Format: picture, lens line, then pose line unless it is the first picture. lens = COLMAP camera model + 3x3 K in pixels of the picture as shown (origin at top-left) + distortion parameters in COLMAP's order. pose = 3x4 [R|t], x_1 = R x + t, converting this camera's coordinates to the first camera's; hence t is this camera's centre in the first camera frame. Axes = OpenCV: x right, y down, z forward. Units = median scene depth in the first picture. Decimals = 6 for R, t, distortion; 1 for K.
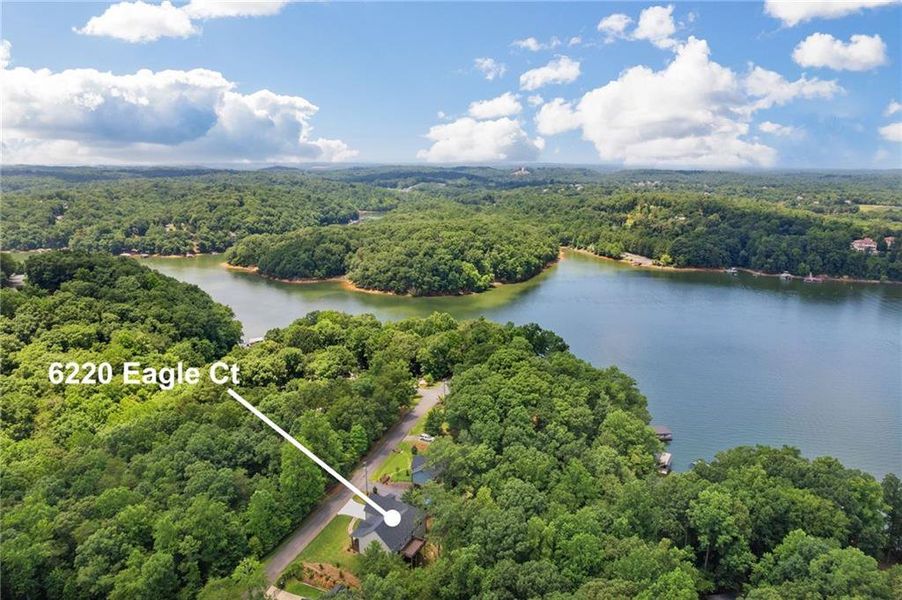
lens RADIAL K [[582.9, 0, 451.0], [0, 582.9, 300.0], [0, 0, 1]] dist [-0.093152, 0.089662]
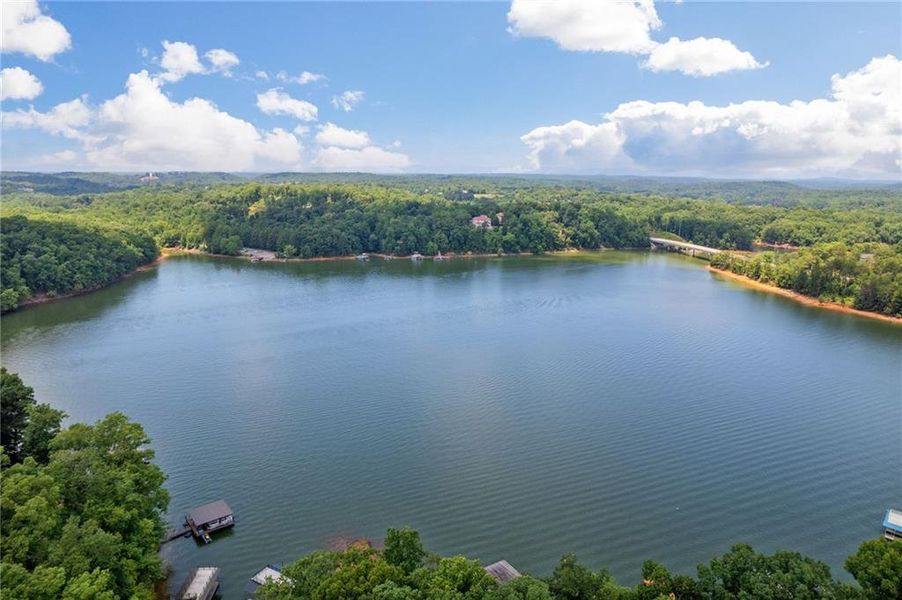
lens RADIAL K [[582.9, 0, 451.0], [0, 582.9, 300.0], [0, 0, 1]] dist [-0.093152, 0.089662]
pose [[0.838343, -0.116004, 0.532658, 0.107984], [0.124372, 0.992028, 0.020300, 0.014951], [-0.530767, 0.049230, 0.846087, 0.151061]]
